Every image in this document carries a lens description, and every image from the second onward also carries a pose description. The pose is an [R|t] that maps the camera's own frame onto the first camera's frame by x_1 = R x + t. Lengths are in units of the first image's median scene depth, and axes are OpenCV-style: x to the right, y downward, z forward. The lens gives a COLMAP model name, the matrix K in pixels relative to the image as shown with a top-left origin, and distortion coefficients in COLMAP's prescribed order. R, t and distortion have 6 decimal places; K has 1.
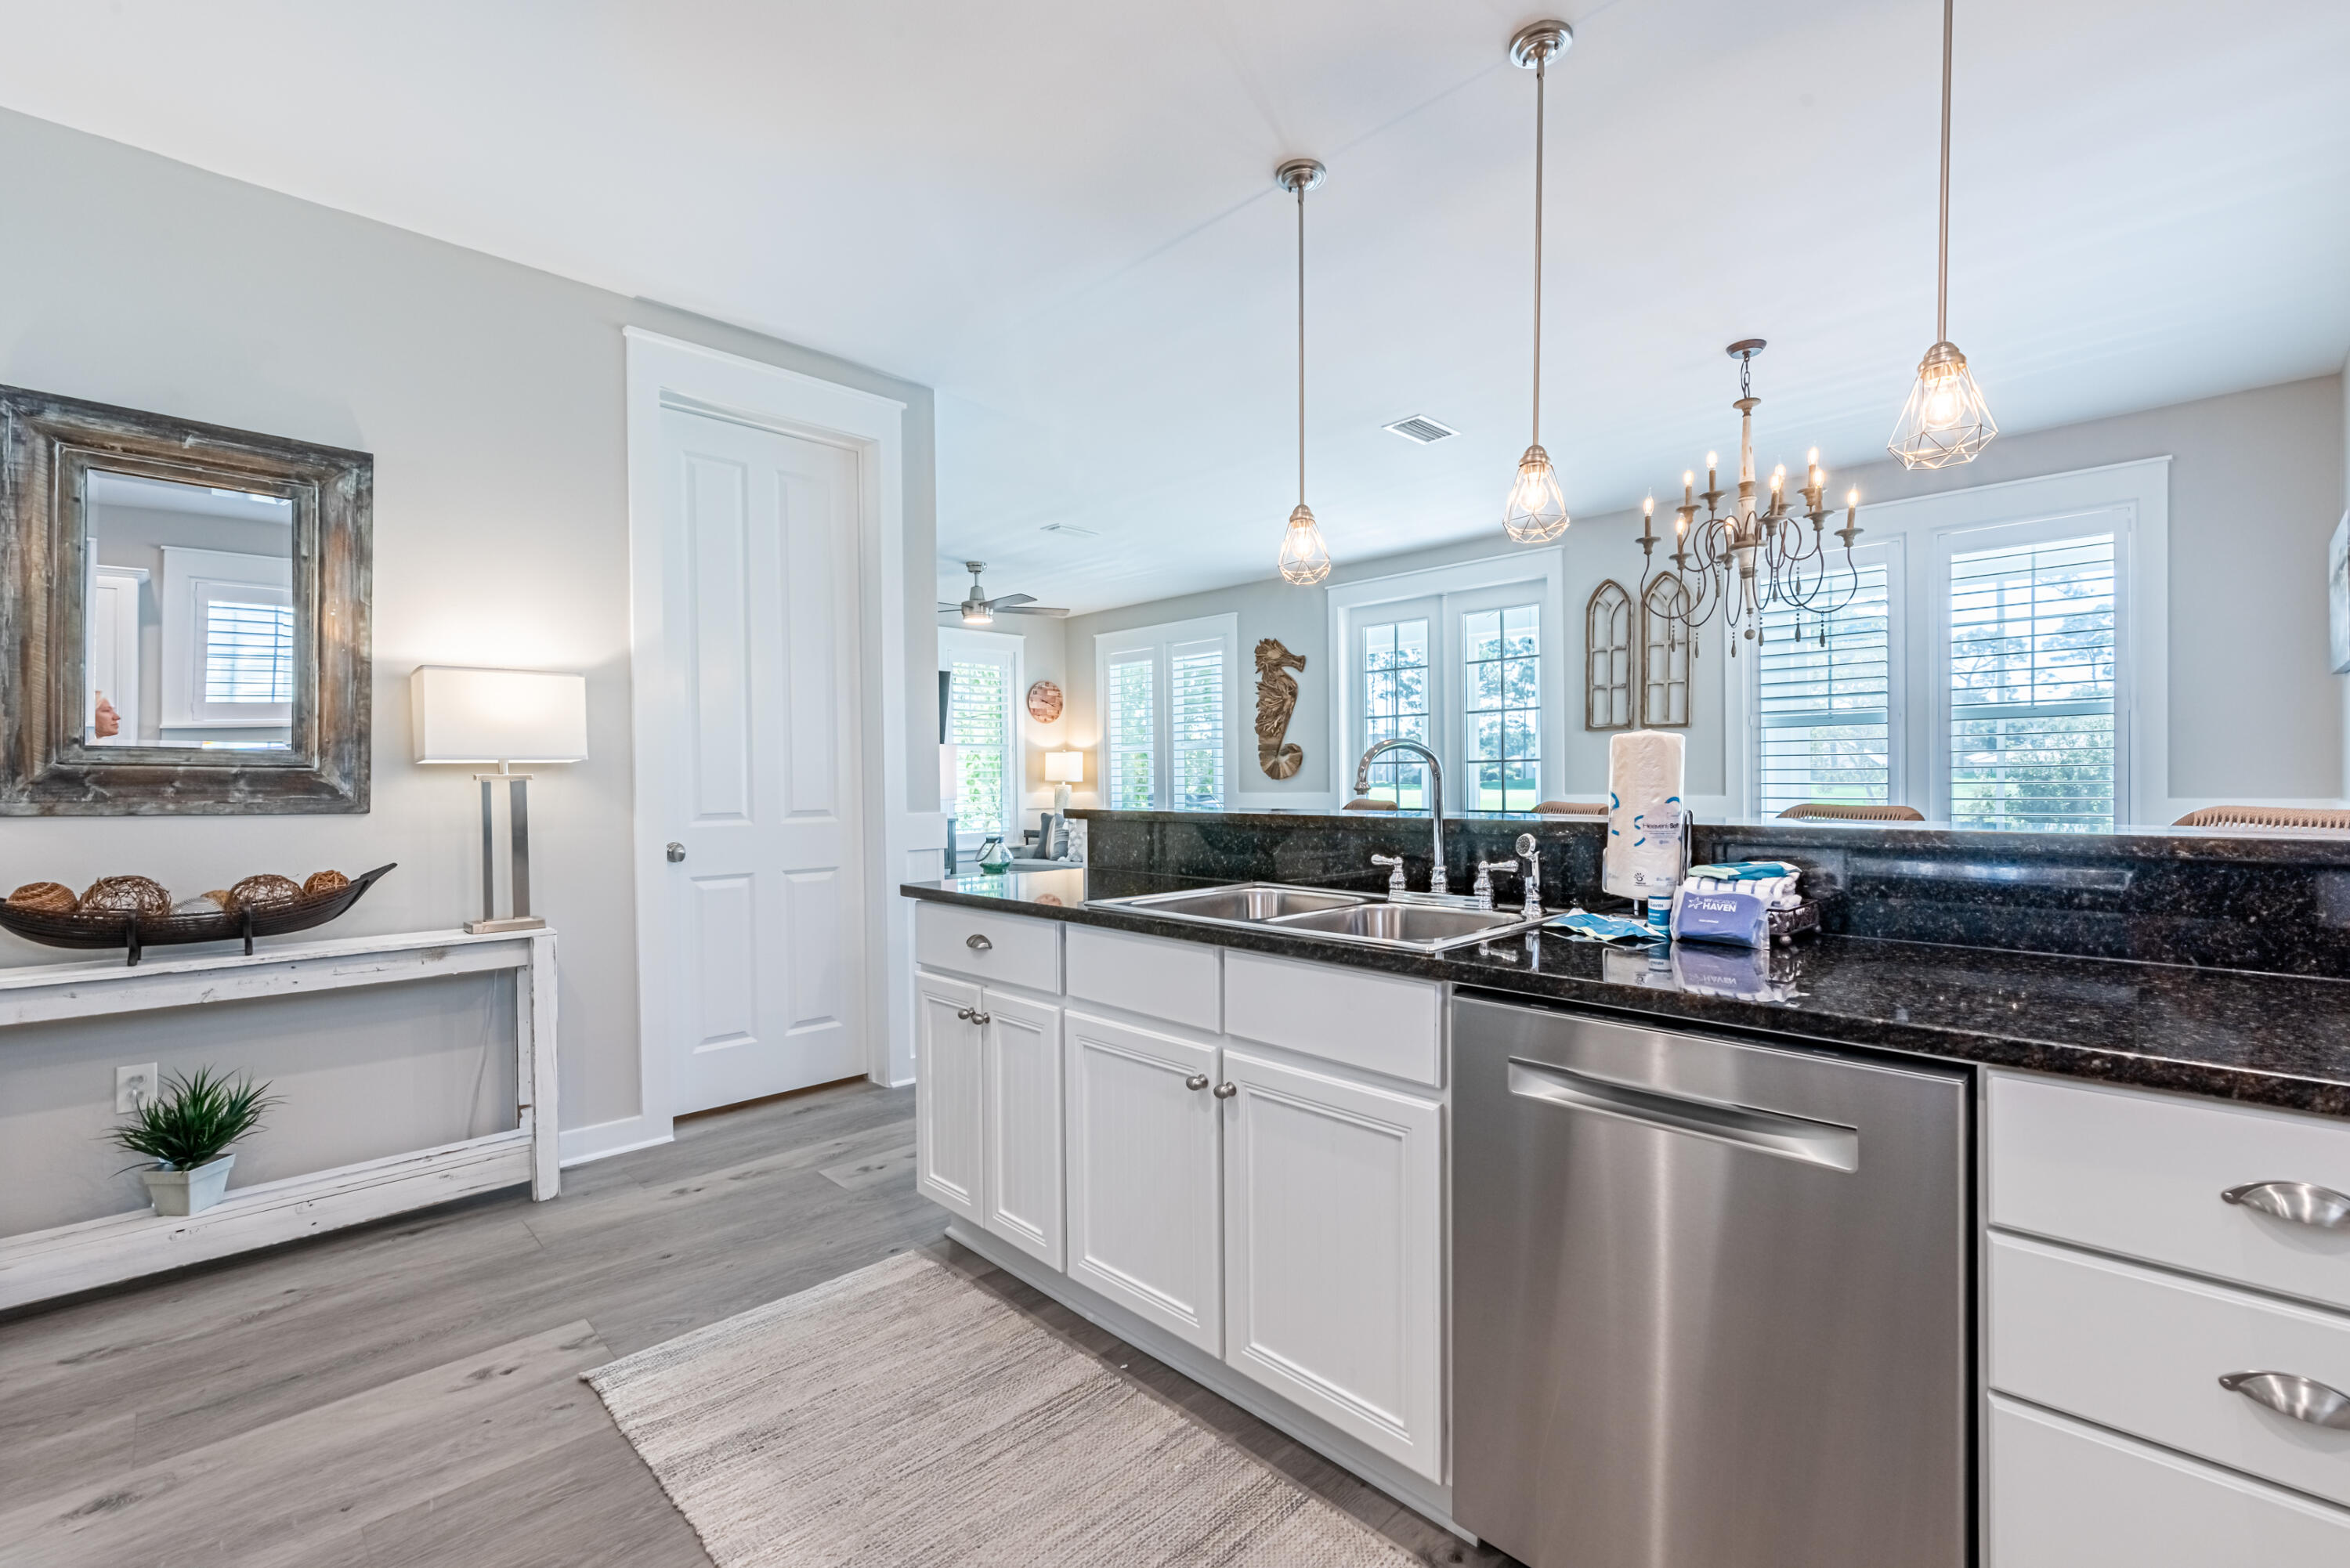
lens RADIAL K [[1005.9, 0, 1189.3], [0, 1005.9, 792.2], [0, 0, 1]] dist [-0.000334, 0.000019]
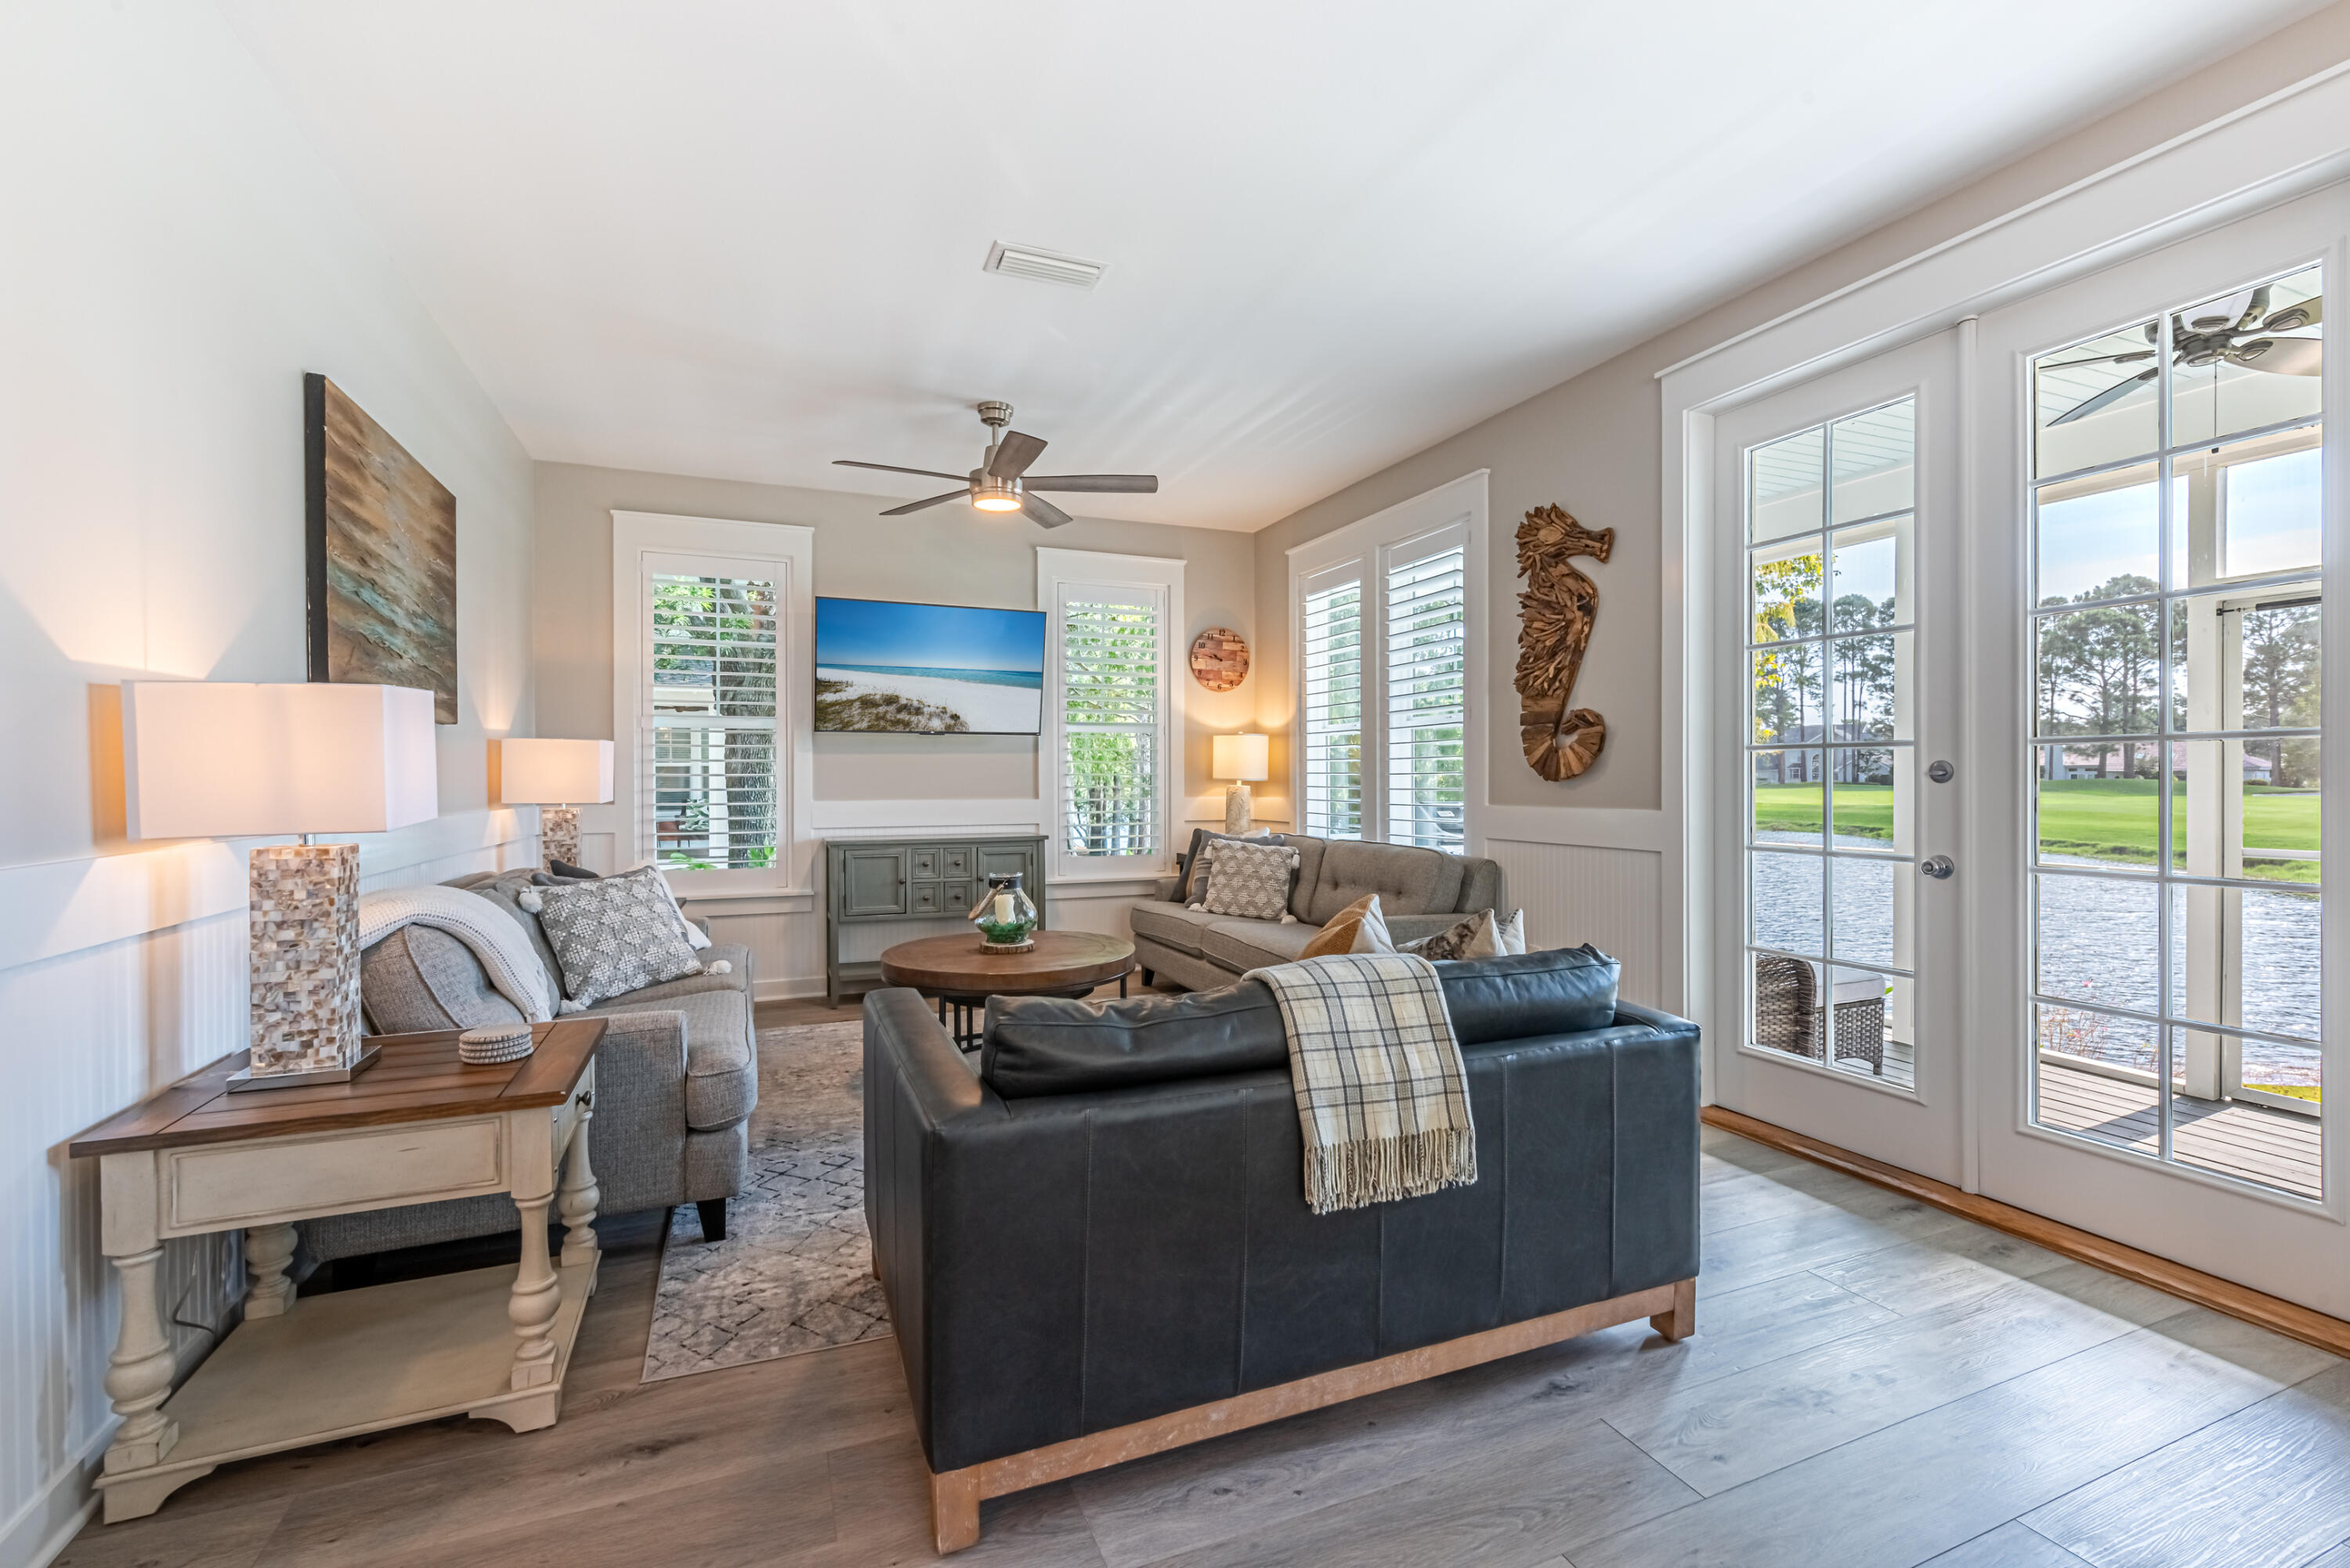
lens RADIAL K [[1016.2, 0, 1188.5], [0, 1016.2, 783.7], [0, 0, 1]] dist [0.001335, -0.000184]
pose [[0.928948, 0.011760, -0.370023, 0.134524], [-0.013402, 0.999908, -0.001868, -0.010117], [0.369967, 0.006695, 0.929021, 0.583178]]
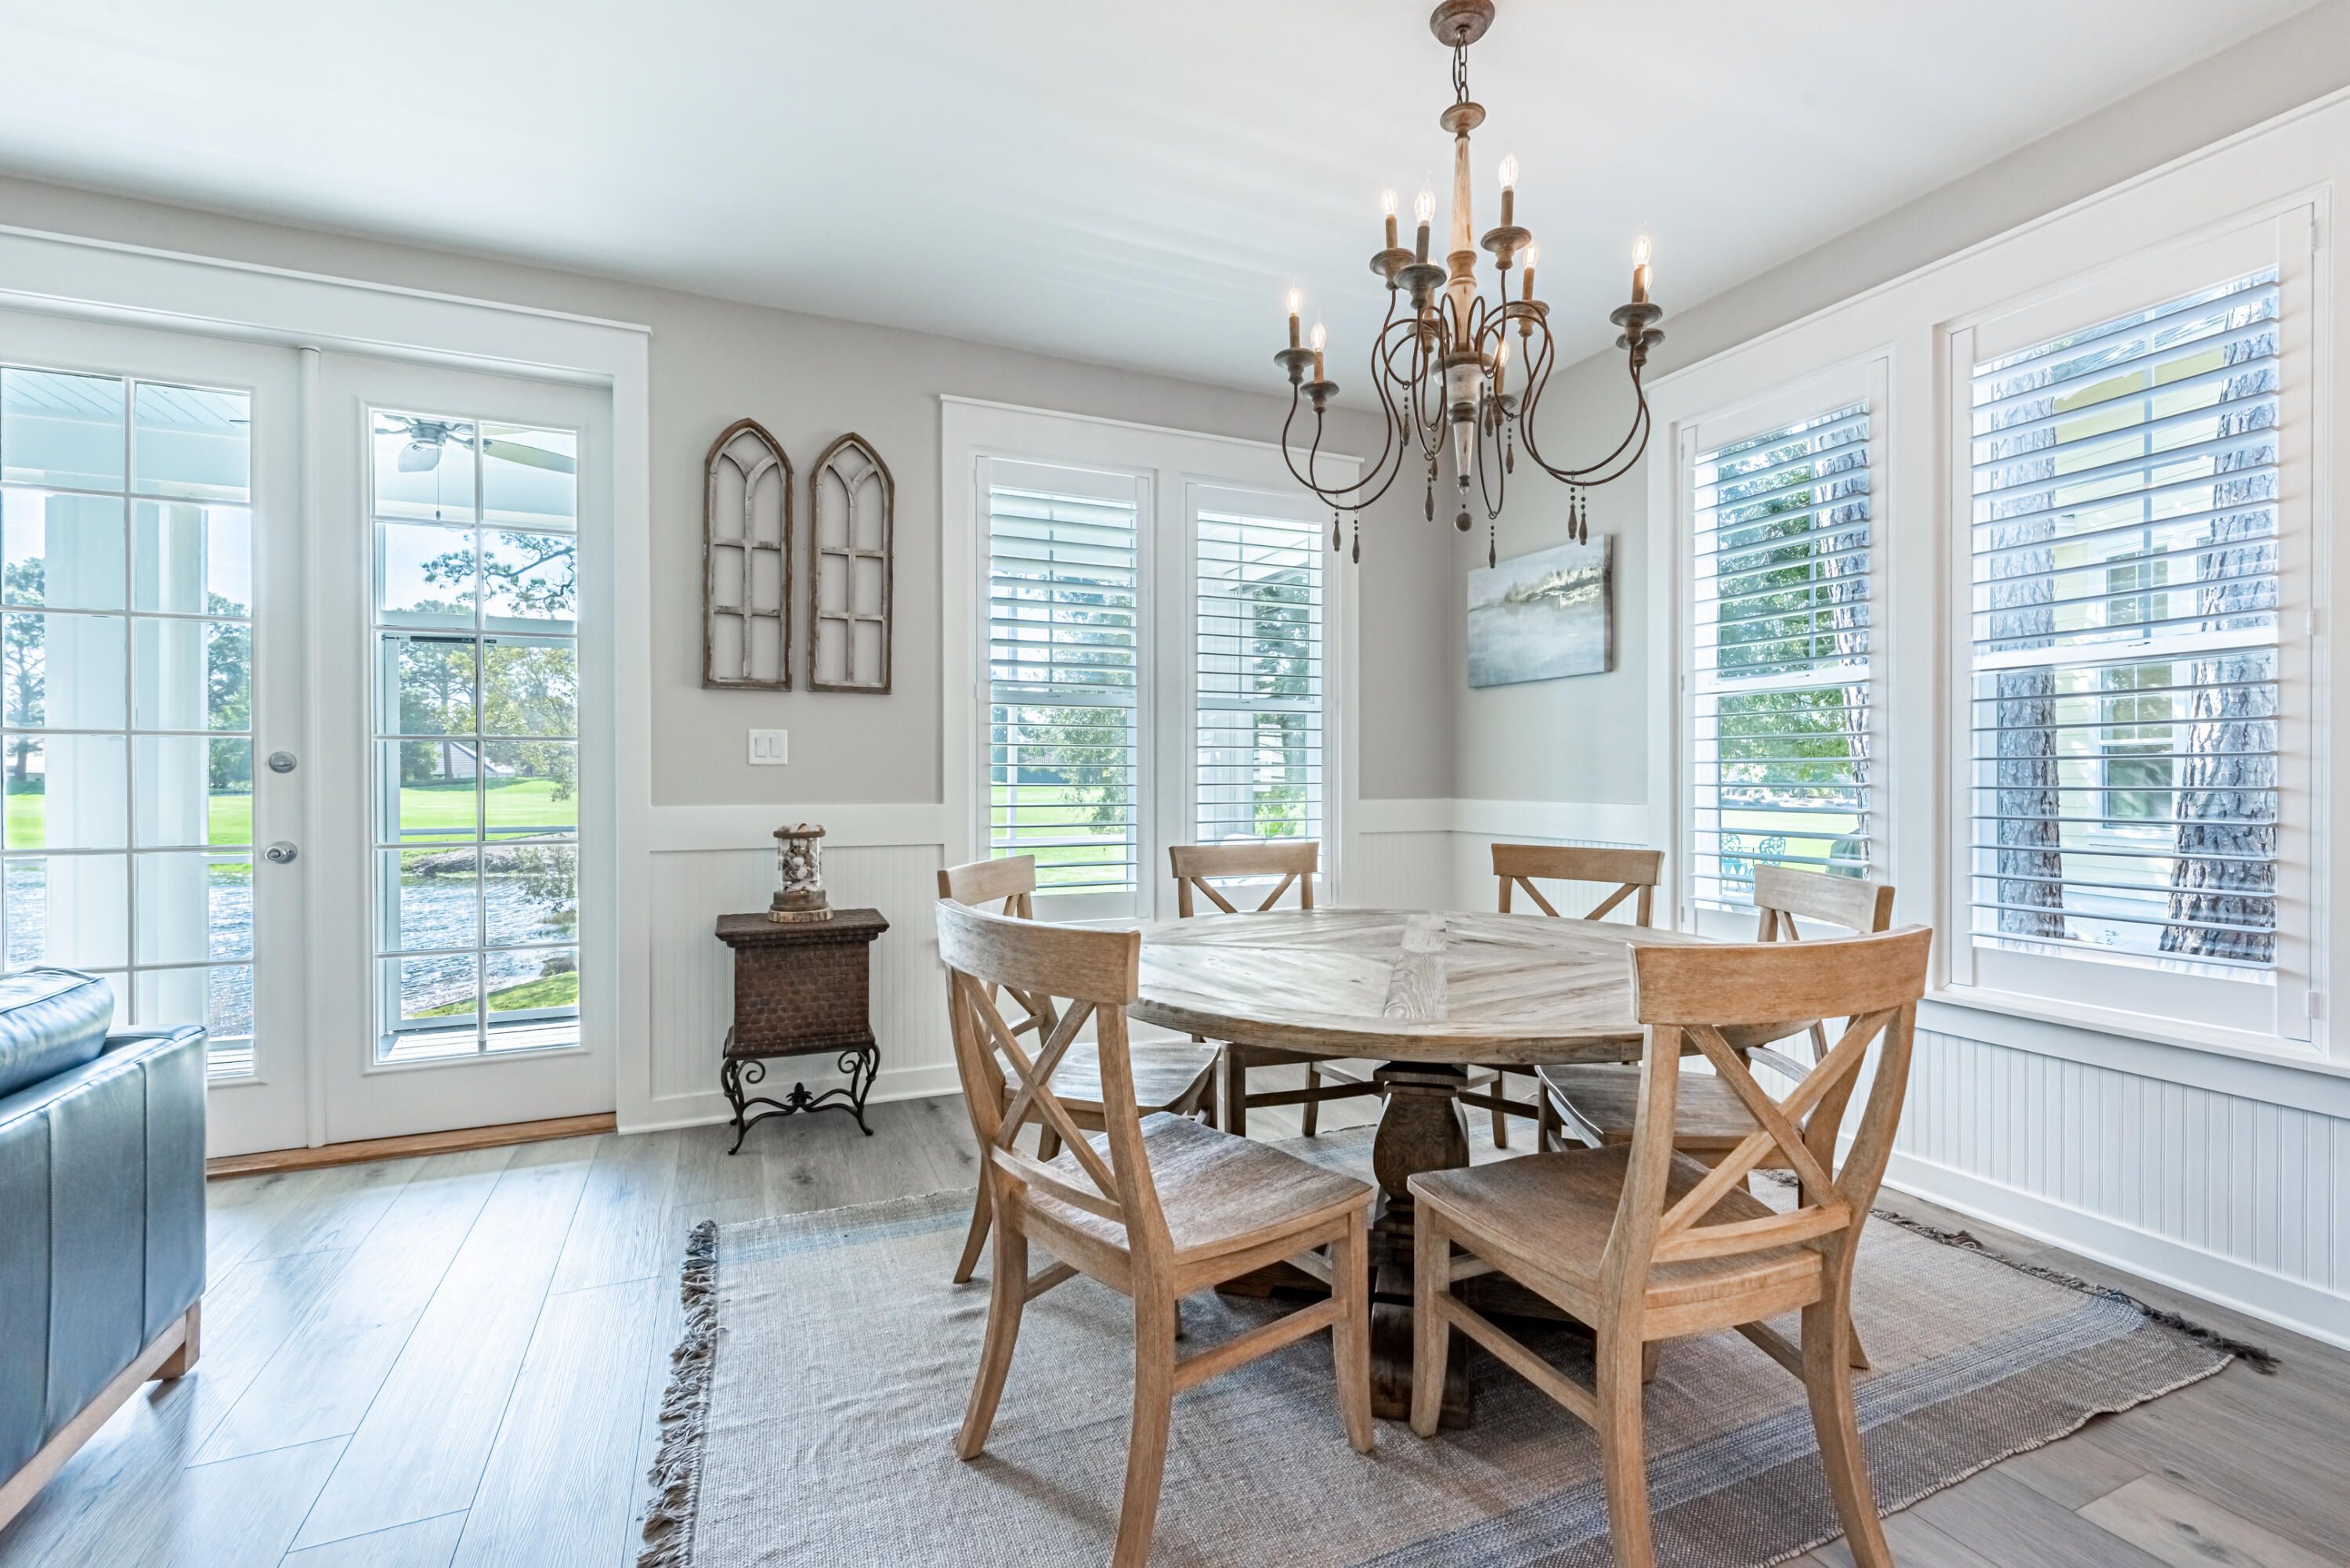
lens RADIAL K [[1020.3, 0, 1175.0], [0, 1020.3, 784.0], [0, 0, 1]] dist [0.002209, 0.000231]
pose [[0.359280, 0.004604, 0.933218, -0.025805], [0.009148, 0.999922, -0.008454, -0.002107], [-0.933185, 0.011574, 0.359210, 0.562837]]
